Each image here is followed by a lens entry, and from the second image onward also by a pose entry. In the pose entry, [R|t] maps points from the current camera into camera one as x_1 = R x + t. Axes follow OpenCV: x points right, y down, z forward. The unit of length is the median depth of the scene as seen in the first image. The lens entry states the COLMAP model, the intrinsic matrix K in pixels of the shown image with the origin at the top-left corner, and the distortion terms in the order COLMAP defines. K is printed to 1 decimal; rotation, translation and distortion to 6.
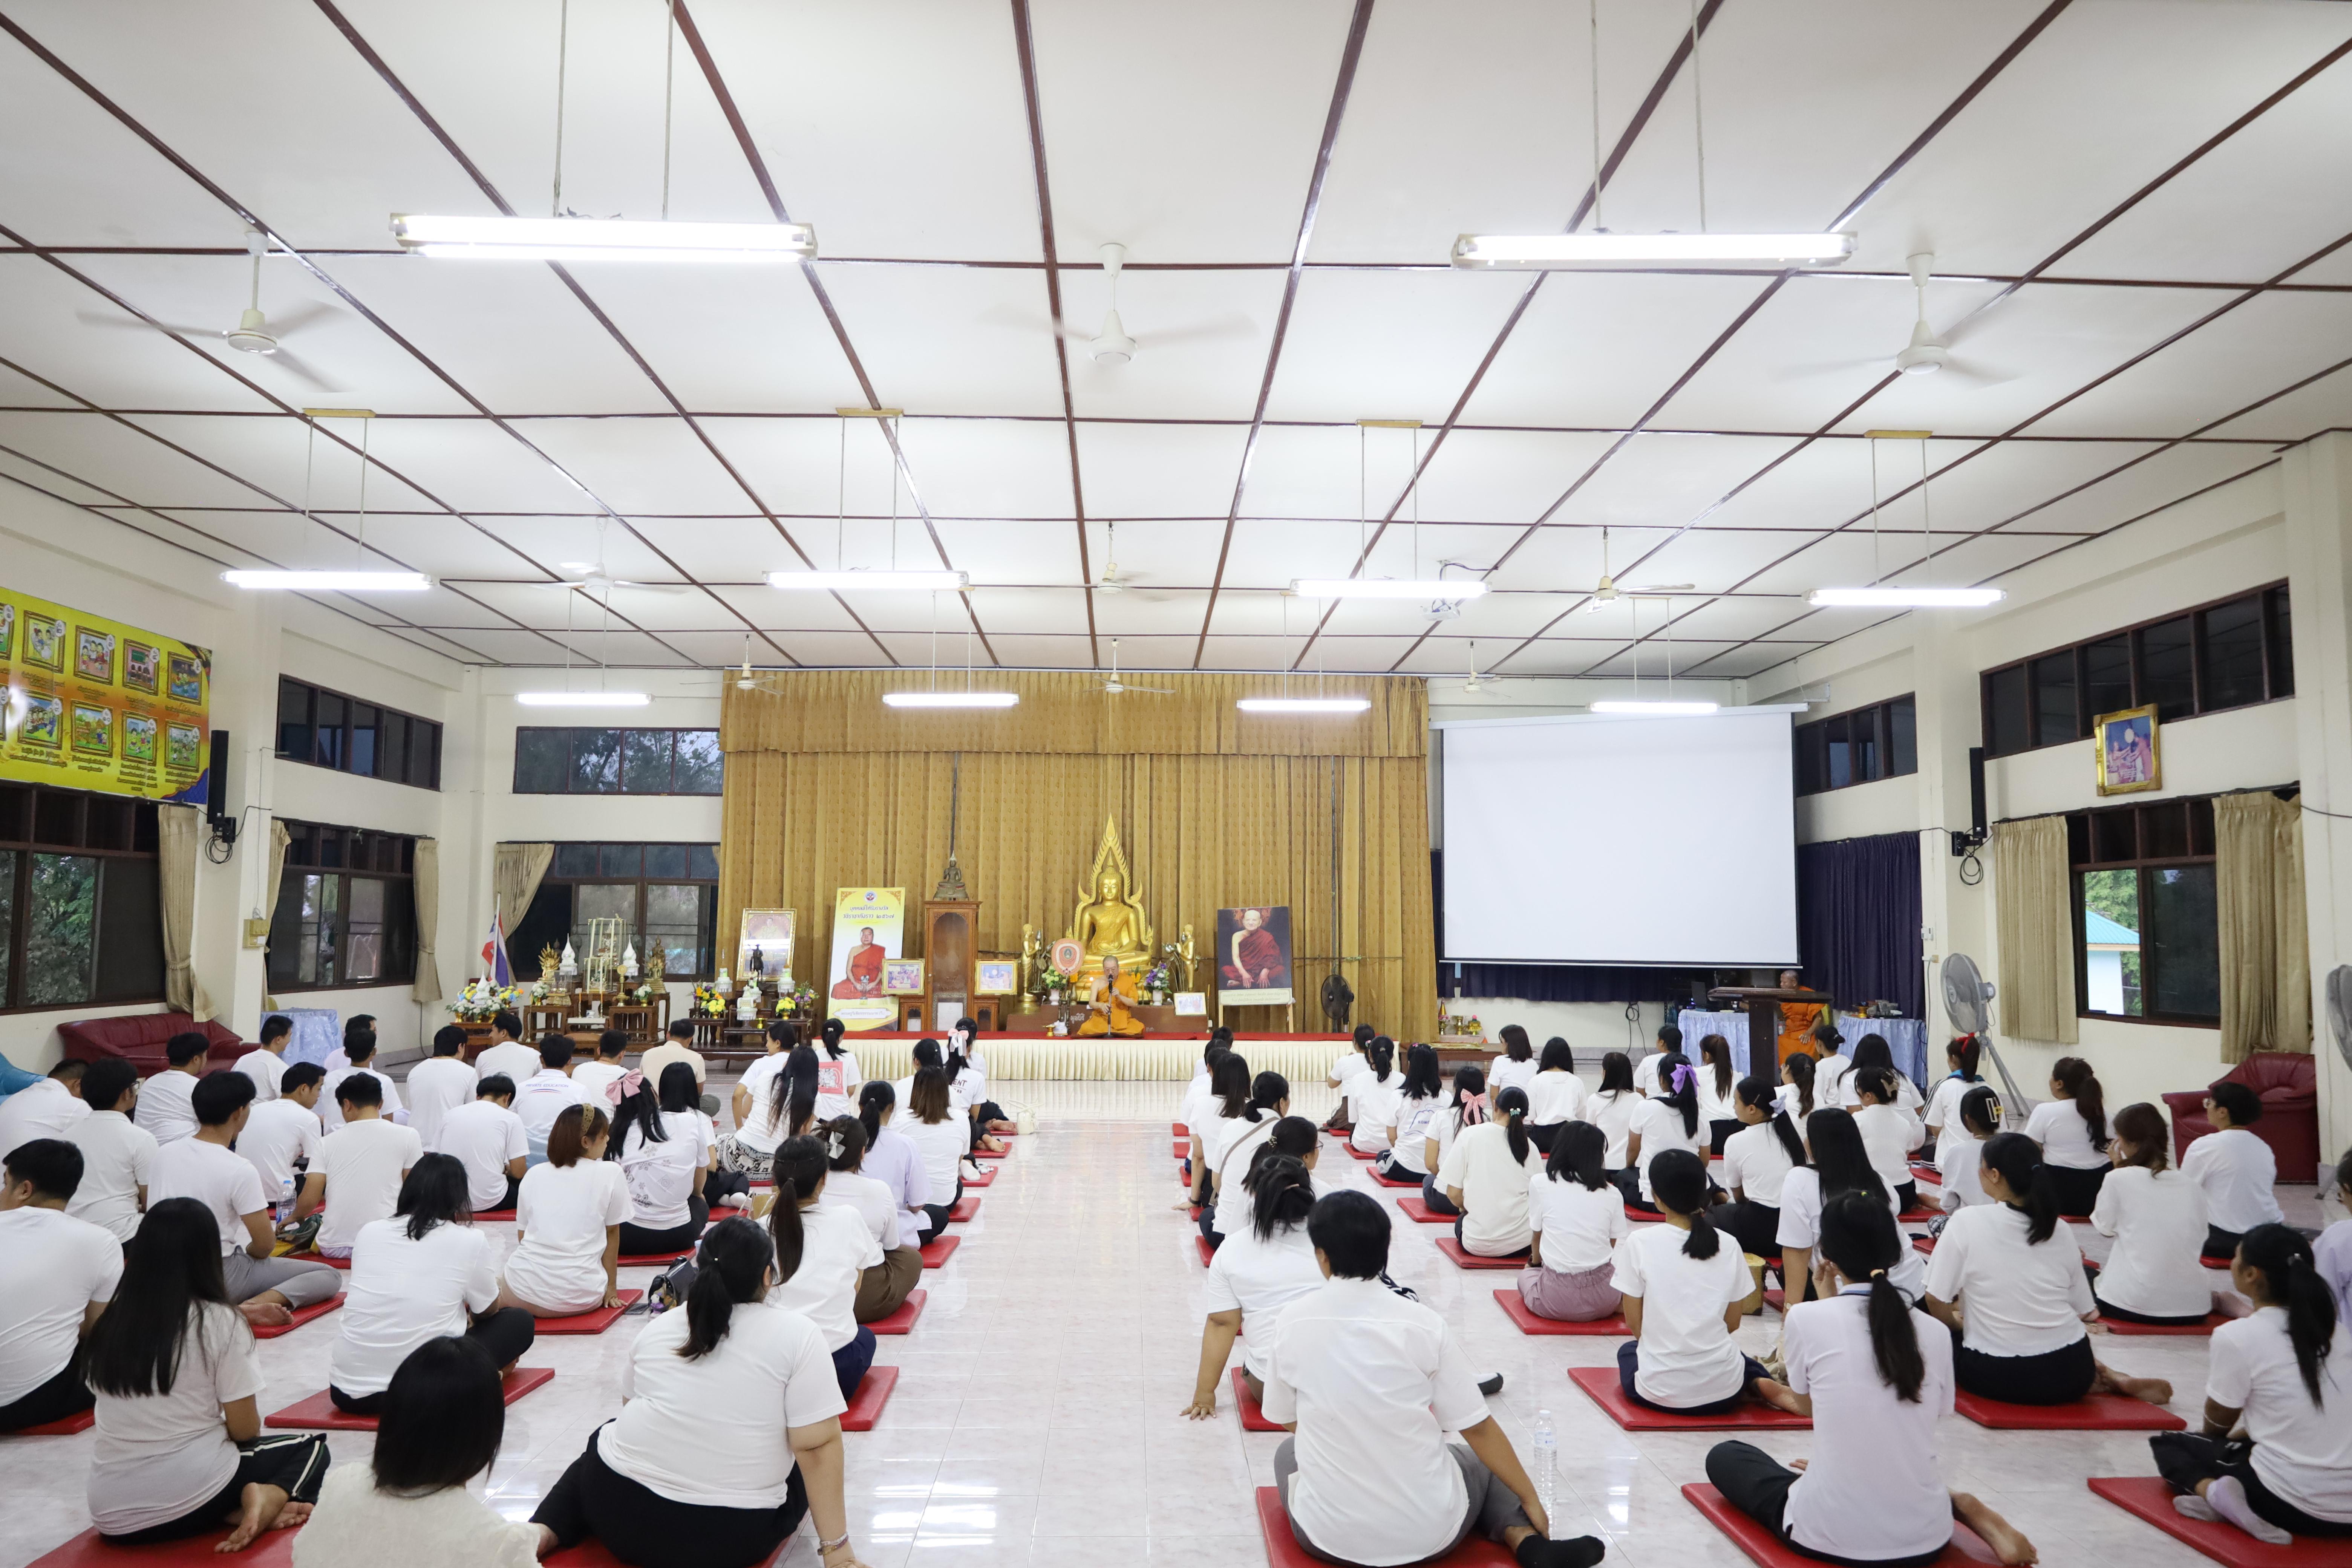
lens RADIAL K [[1612.0, 0, 1176.0], [0, 1612.0, 784.0], [0, 0, 1]] dist [0.007035, 0.005566]
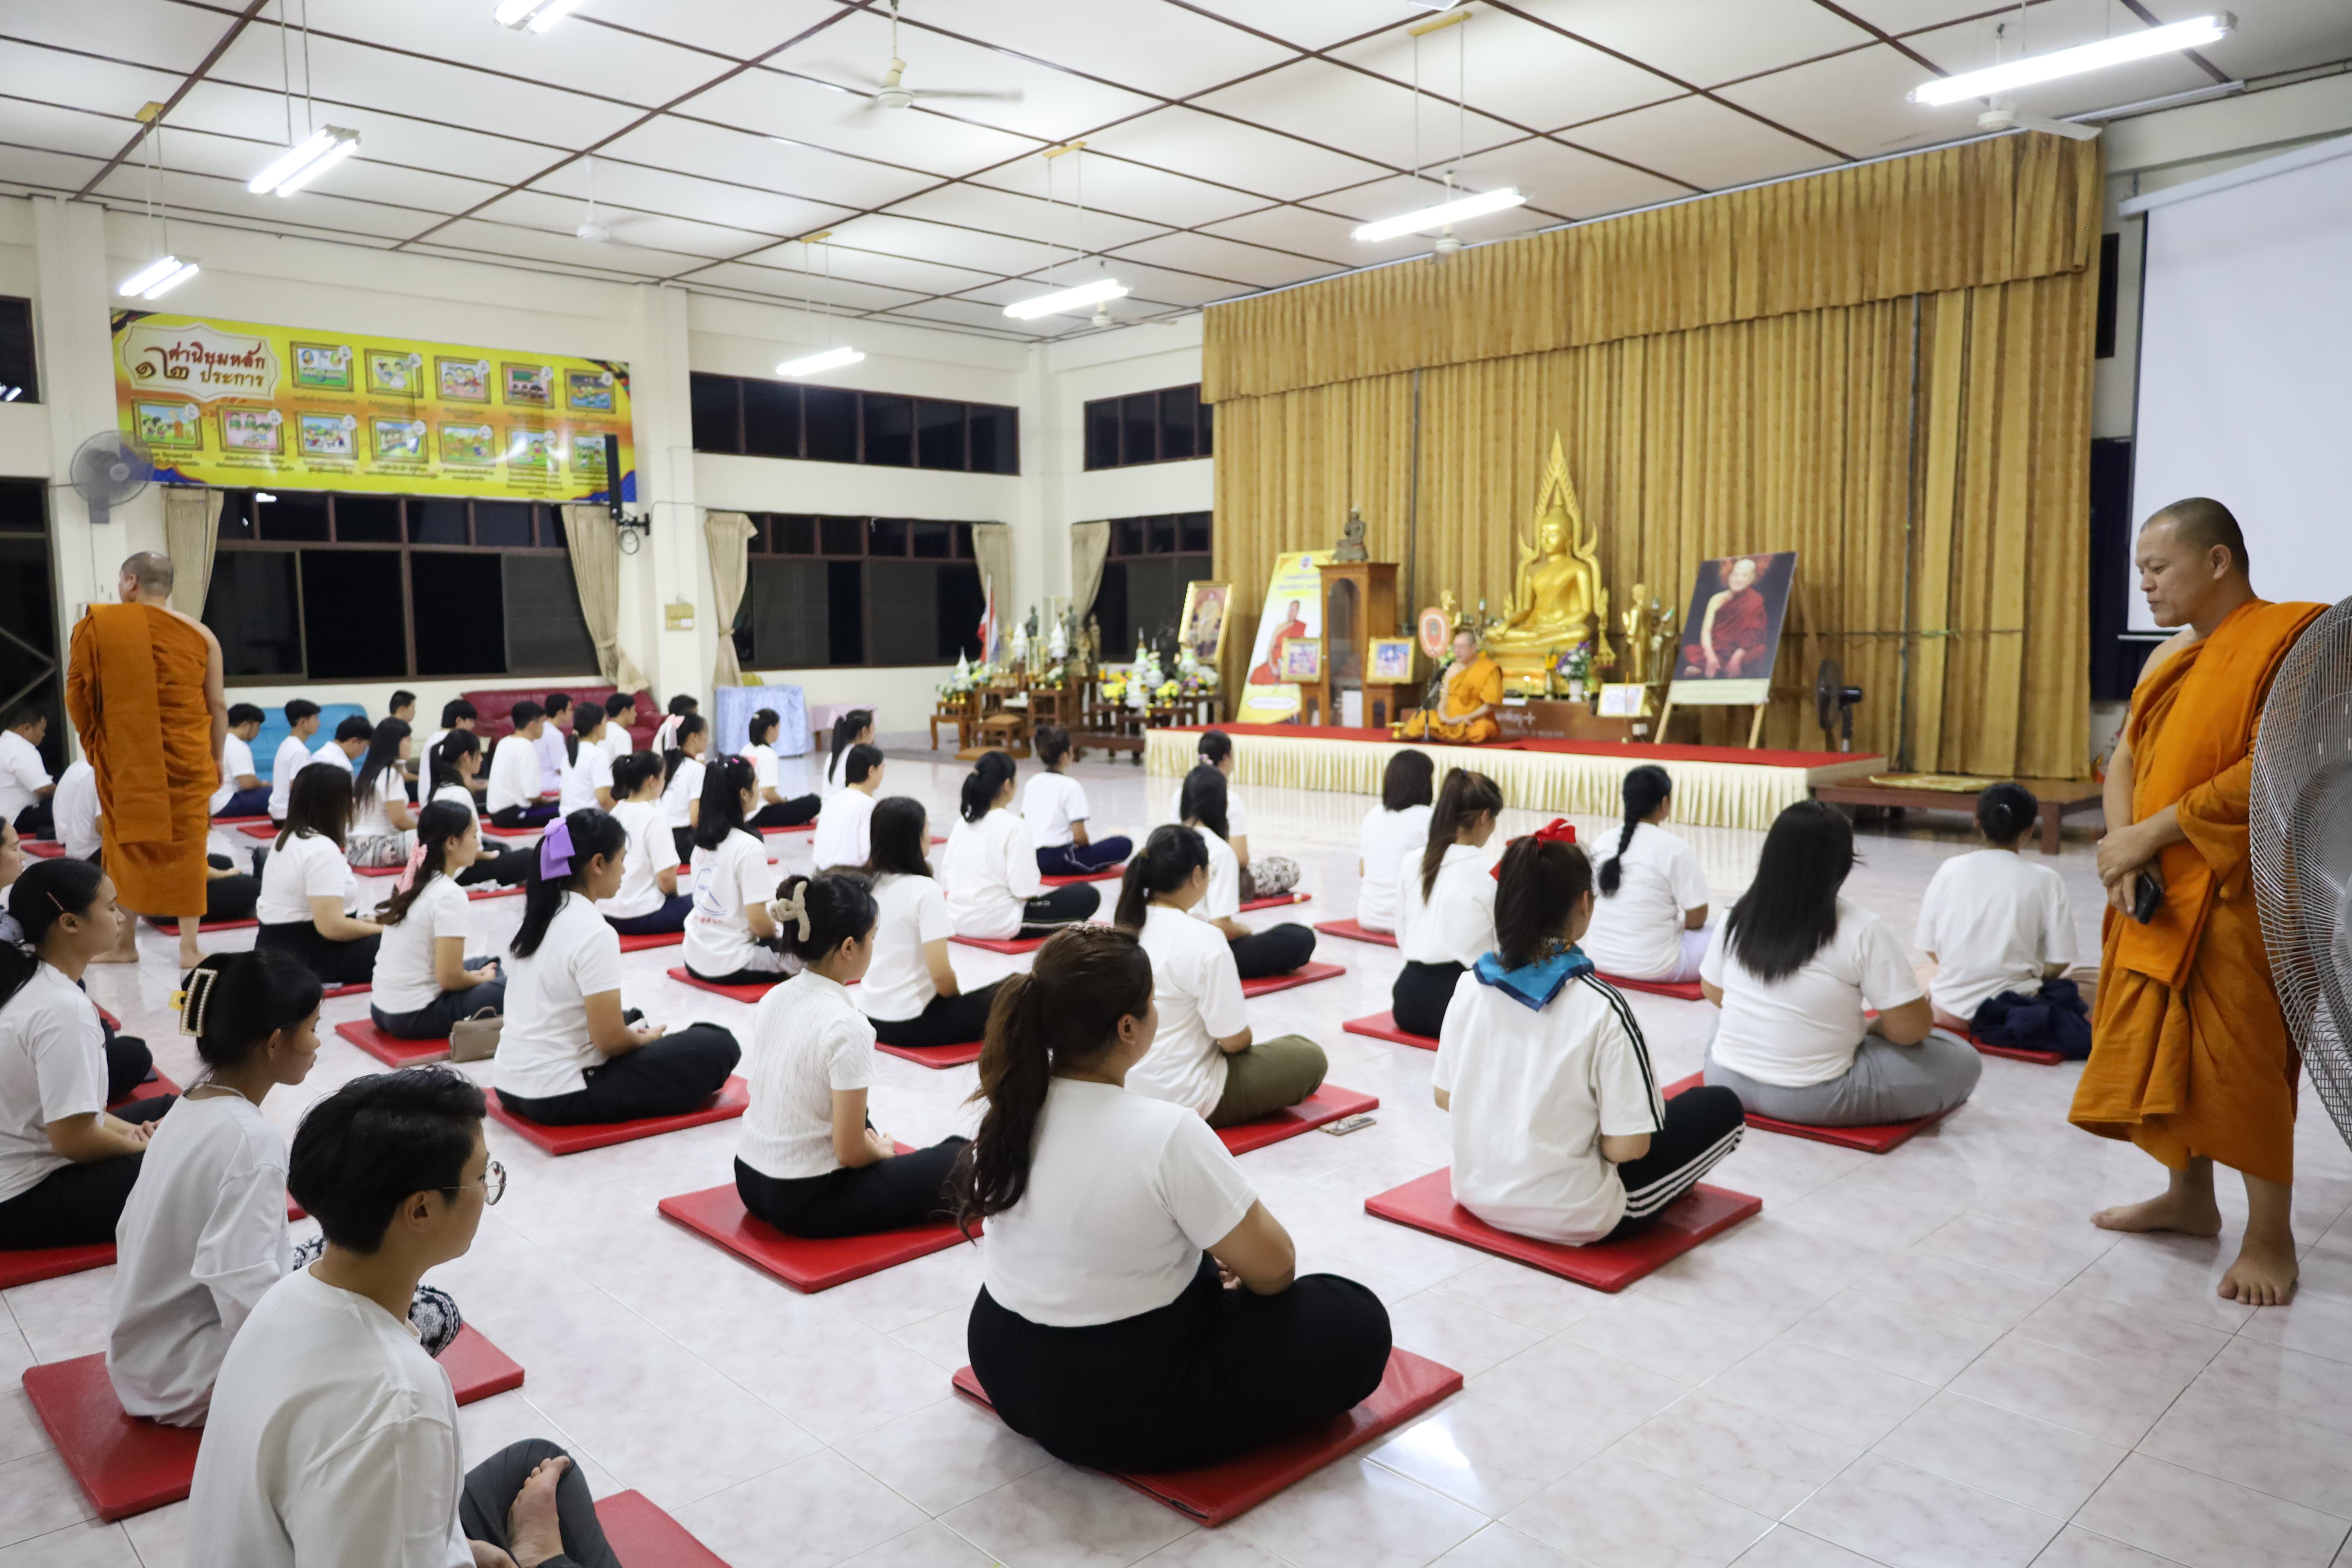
lens RADIAL K [[1612.0, 0, 1176.0], [0, 1612.0, 784.0], [0, 0, 1]] dist [0.007035, 0.005566]
pose [[0.668584, 0.061456, -0.741093, 0.391835], [0.082120, 0.984382, 0.155717, 0.047962], [0.739088, -0.164968, 0.653095, 0.396738]]
